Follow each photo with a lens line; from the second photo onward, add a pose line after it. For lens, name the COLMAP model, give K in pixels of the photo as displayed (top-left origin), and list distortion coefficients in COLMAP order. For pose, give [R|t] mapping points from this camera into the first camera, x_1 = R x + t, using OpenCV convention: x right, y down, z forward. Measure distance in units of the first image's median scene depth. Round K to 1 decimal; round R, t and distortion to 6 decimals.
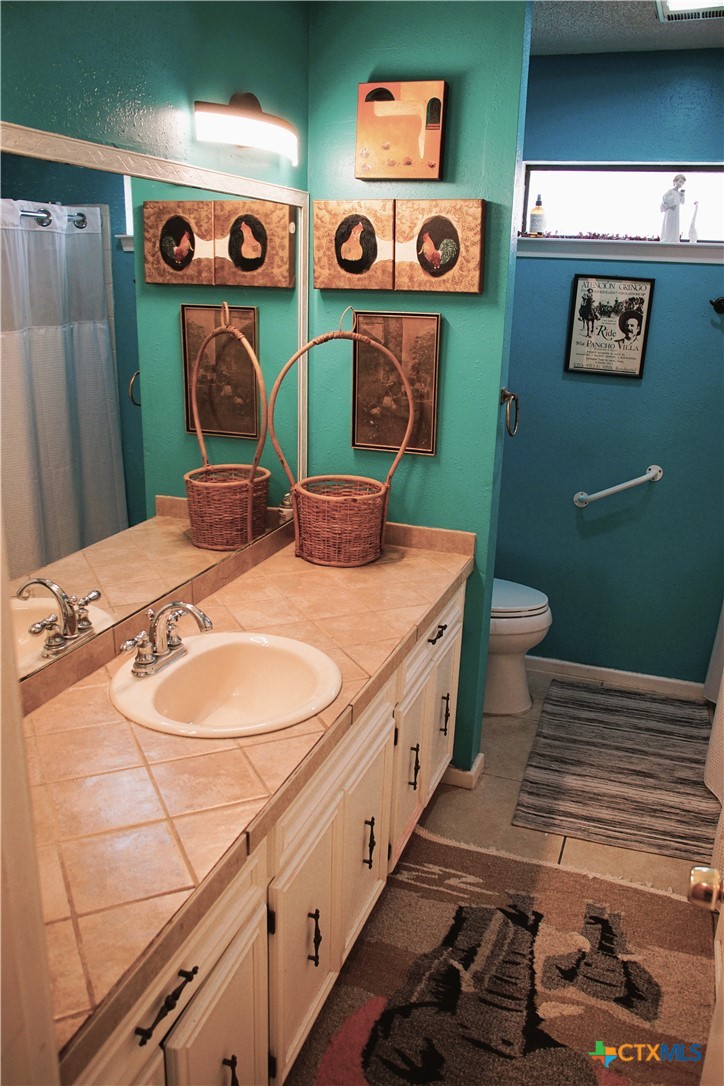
lens RADIAL K [[879.7, 0, 362.0], [0, 879.7, 543.0], [0, 0, 1]] dist [-0.094373, 0.093616]
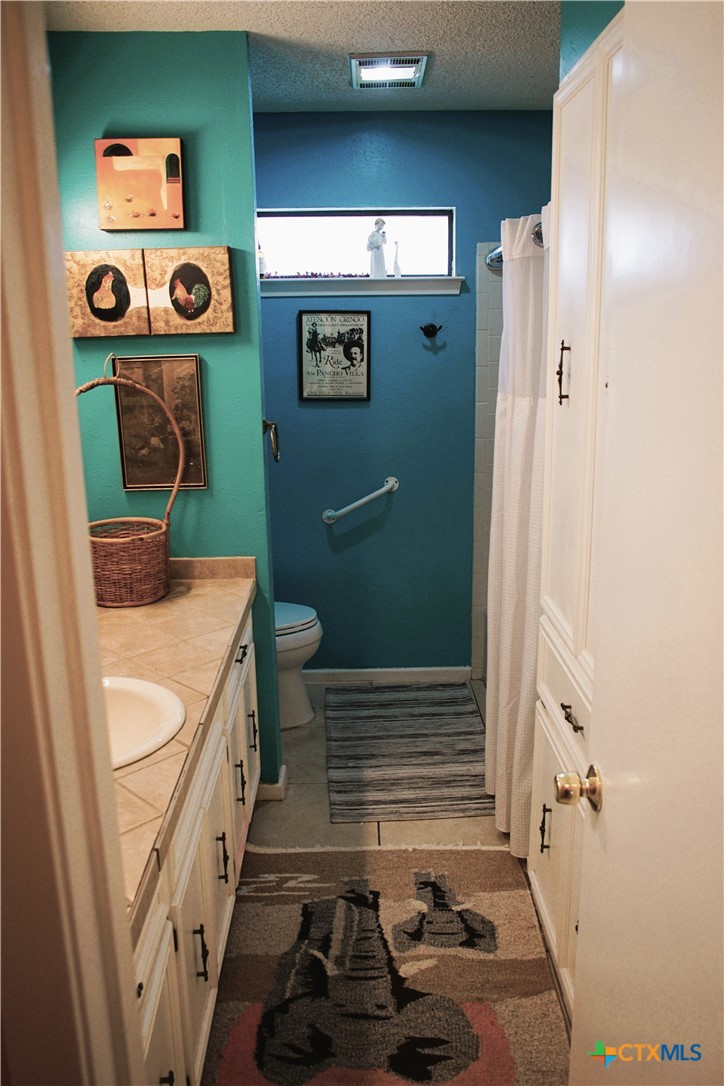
lens RADIAL K [[879.7, 0, 362.0], [0, 879.7, 543.0], [0, 0, 1]] dist [-0.094373, 0.093616]
pose [[0.935731, -0.130052, 0.327863, -0.101757], [0.143984, 0.989408, -0.018471, 0.011681], [-0.321988, 0.064491, 0.944545, -0.047406]]
